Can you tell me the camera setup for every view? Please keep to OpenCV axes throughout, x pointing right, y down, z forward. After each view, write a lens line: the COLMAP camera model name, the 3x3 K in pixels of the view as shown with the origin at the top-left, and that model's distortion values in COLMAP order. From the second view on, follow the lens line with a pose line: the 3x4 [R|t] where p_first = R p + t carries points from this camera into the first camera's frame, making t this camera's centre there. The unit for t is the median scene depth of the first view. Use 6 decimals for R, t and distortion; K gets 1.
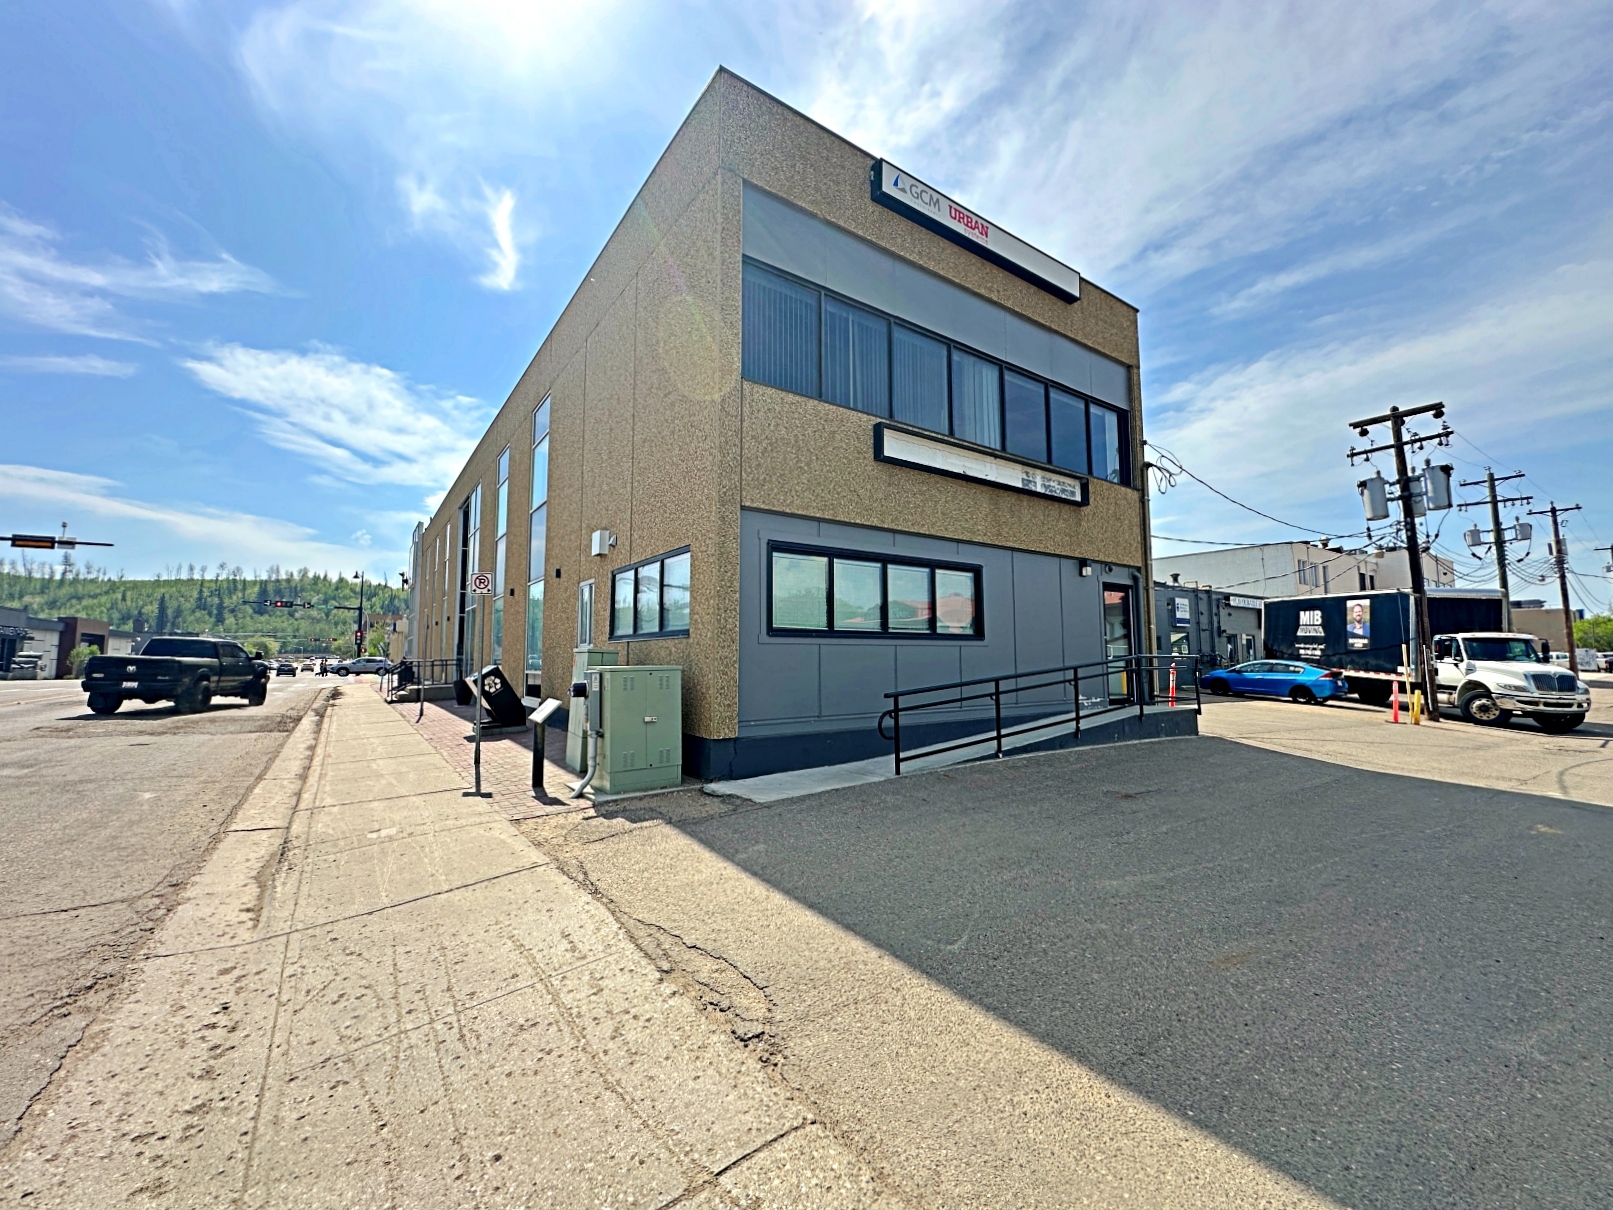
lens RADIAL K [[642.5, 0, 806.0], [0, 642.5, 604.8], [0, 0, 1]] dist [-0.002569, 0.000844]
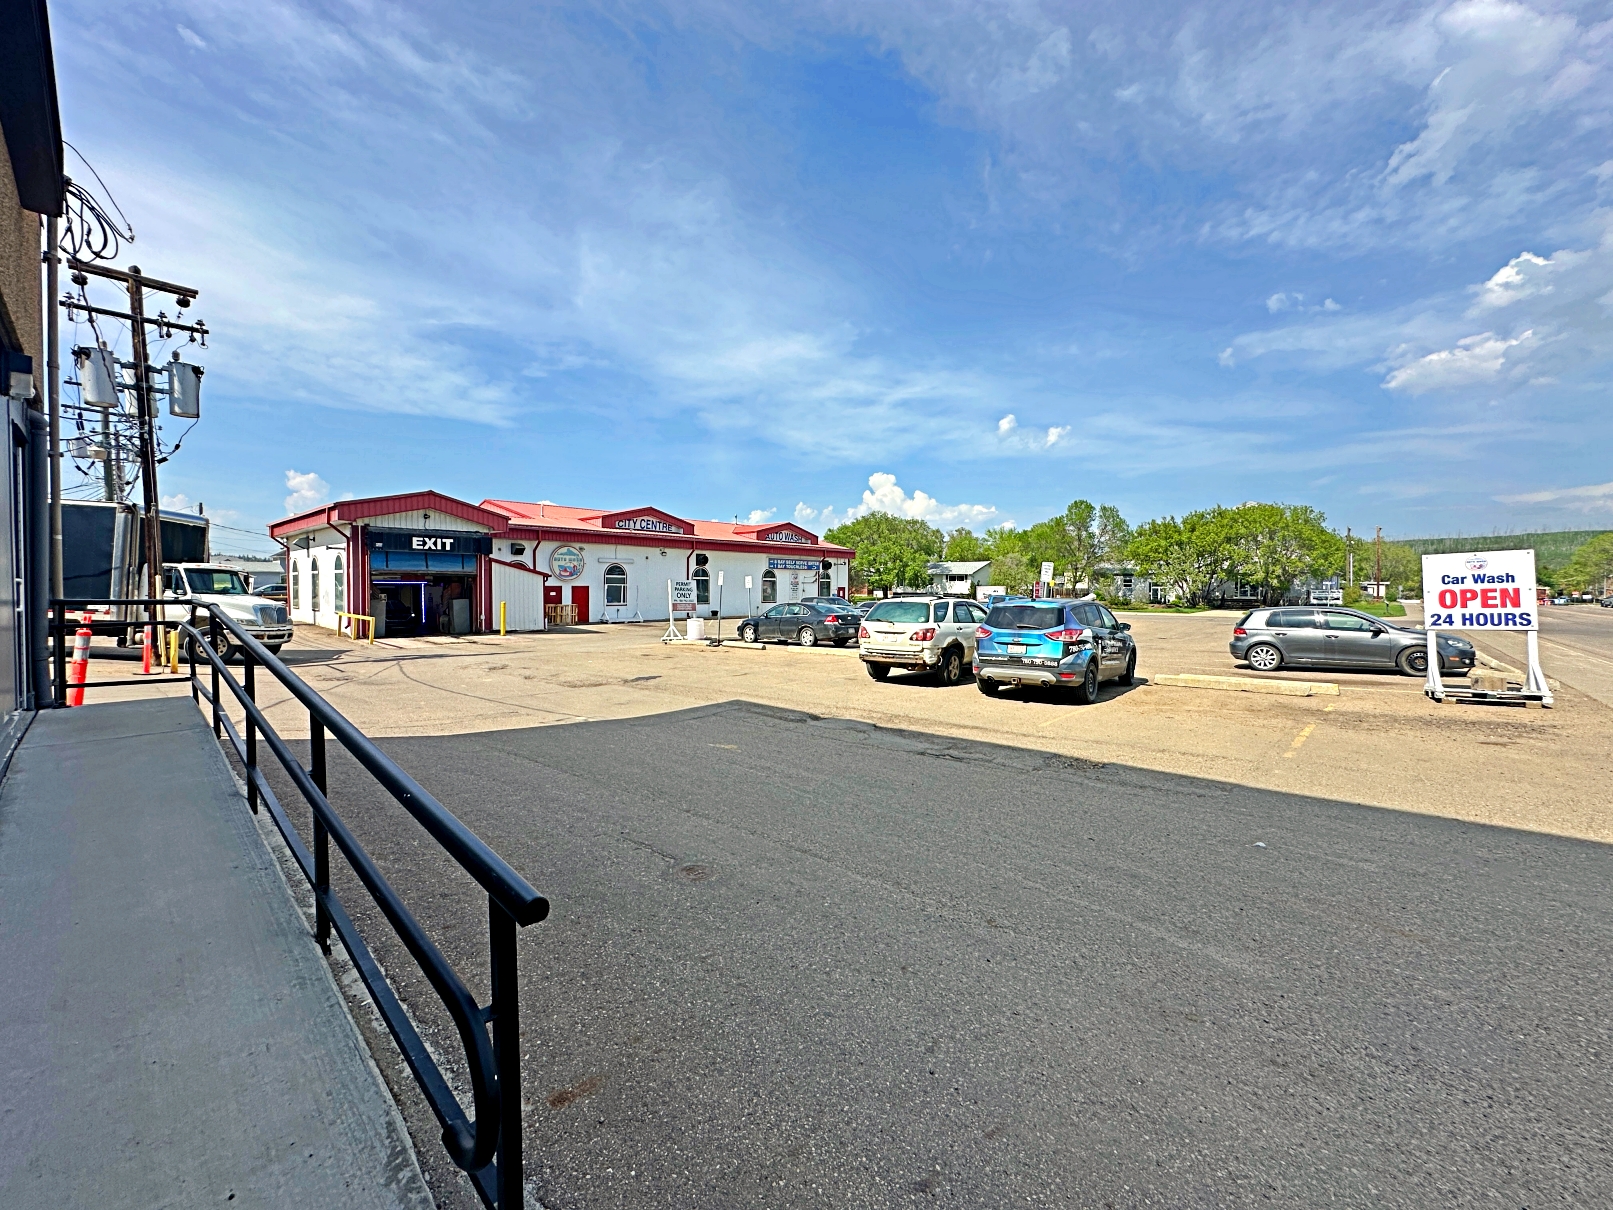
lens RADIAL K [[642.5, 0, 811.5], [0, 642.5, 609.8], [0, 0, 1]] dist [-0.002569, 0.000844]
pose [[-0.208023, -0.032999, 0.977567, -0.020894], [-0.090791, 0.995767, 0.014294, 0.017867], [-0.973901, -0.085781, -0.210139, 0.341899]]
